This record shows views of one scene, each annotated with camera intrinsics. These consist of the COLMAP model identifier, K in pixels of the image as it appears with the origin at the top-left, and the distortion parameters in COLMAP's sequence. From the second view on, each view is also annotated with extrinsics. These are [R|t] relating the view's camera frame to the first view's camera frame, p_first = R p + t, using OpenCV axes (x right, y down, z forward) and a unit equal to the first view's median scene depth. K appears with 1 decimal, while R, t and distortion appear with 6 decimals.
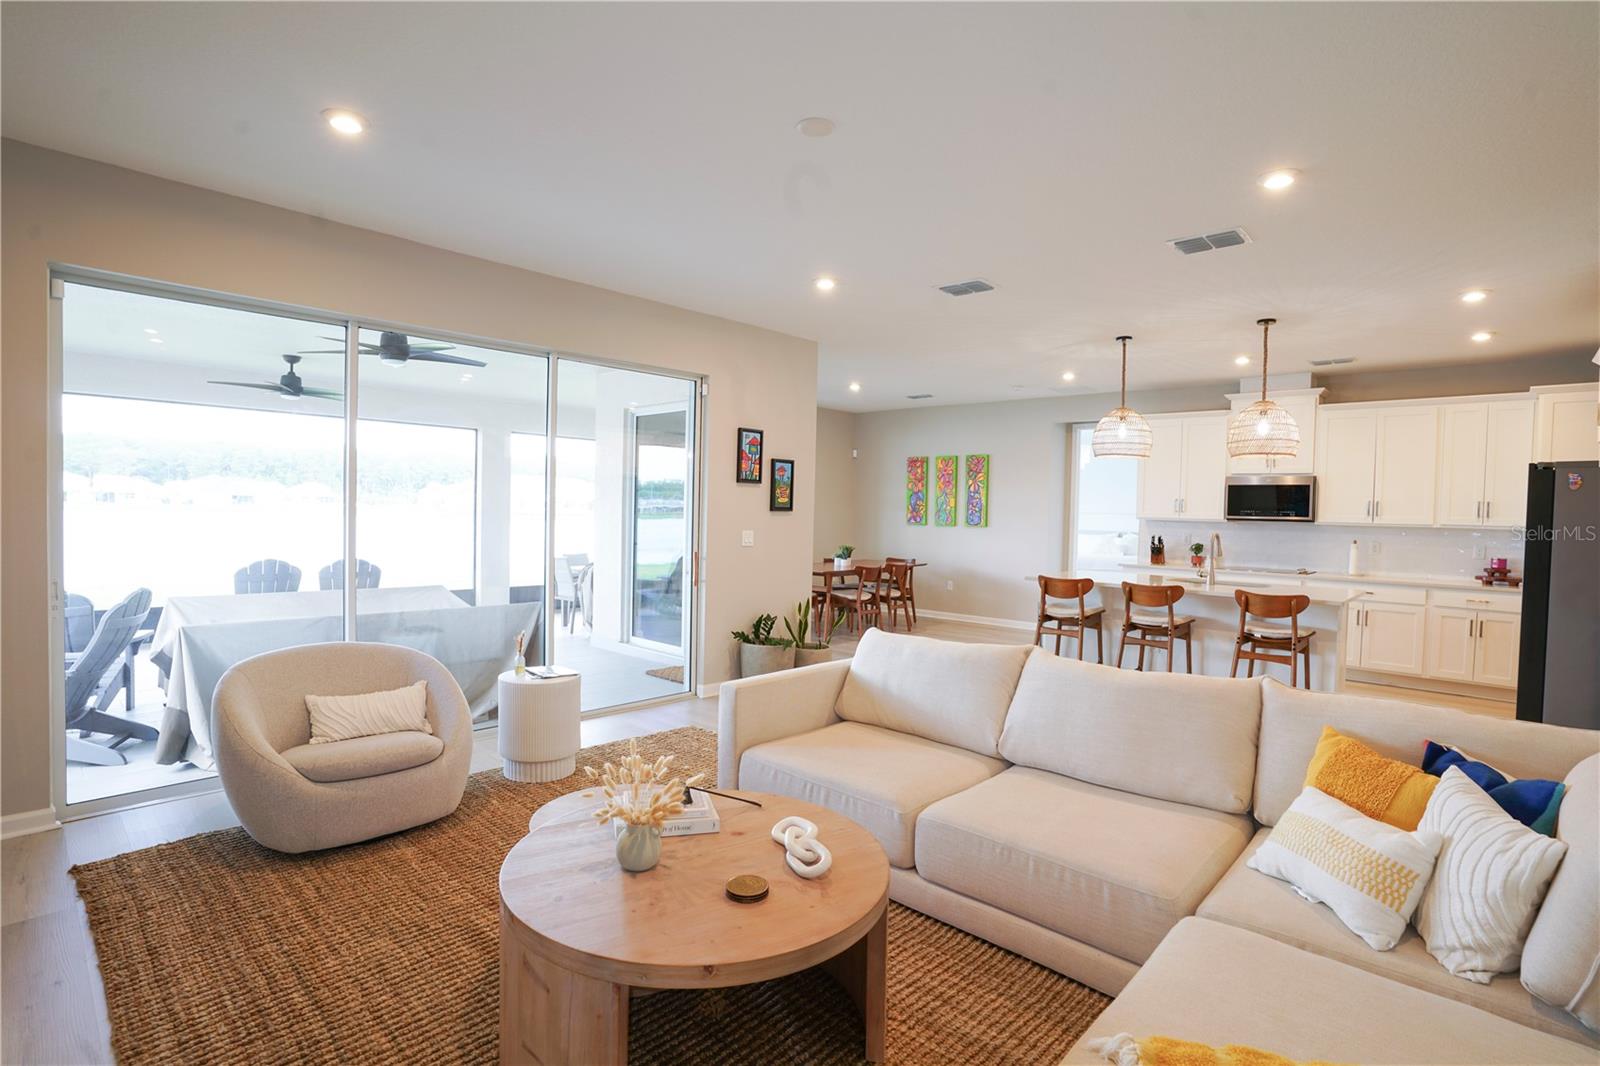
lens RADIAL K [[776.2, 0, 790.5], [0, 776.2, 525.6], [0, 0, 1]] dist [-0.059947, 0.019395]
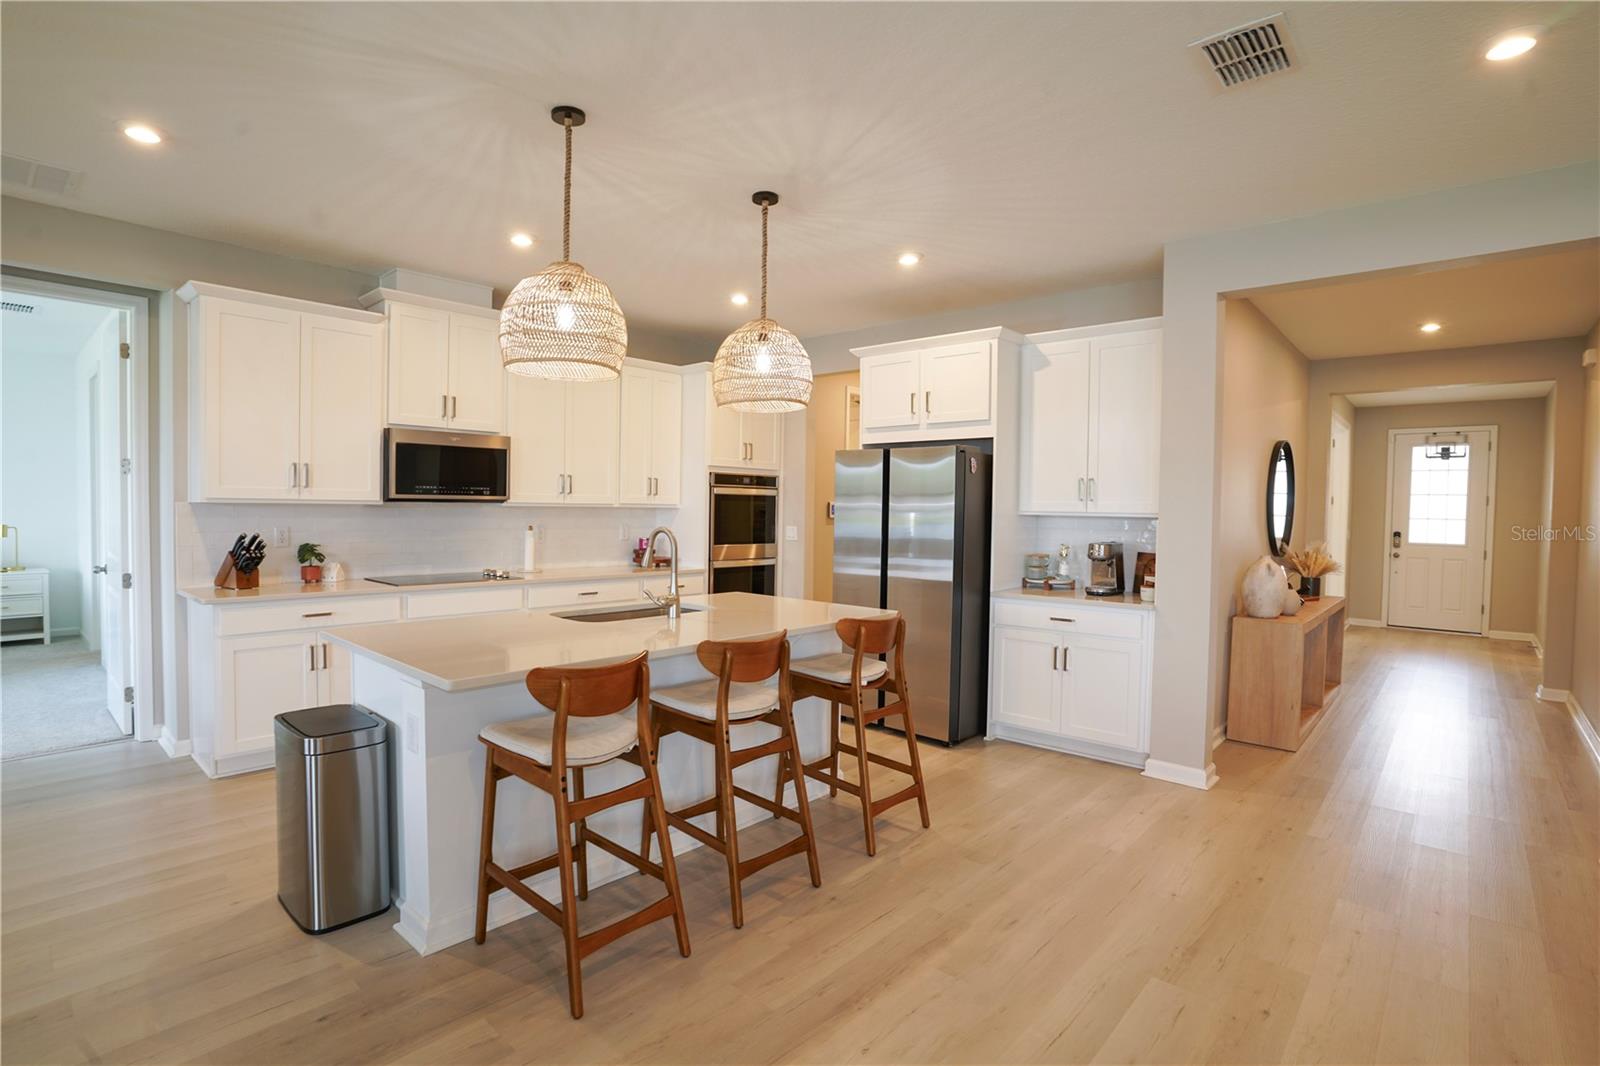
lens RADIAL K [[776.2, 0, 799.2], [0, 776.2, 525.4], [0, 0, 1]] dist [-0.059947, 0.019395]
pose [[-0.045465, -0.050793, 0.997674, -0.028735], [0.002017, 0.998700, 0.050937, -0.018159], [-0.998964, 0.004328, -0.045304, 0.721773]]
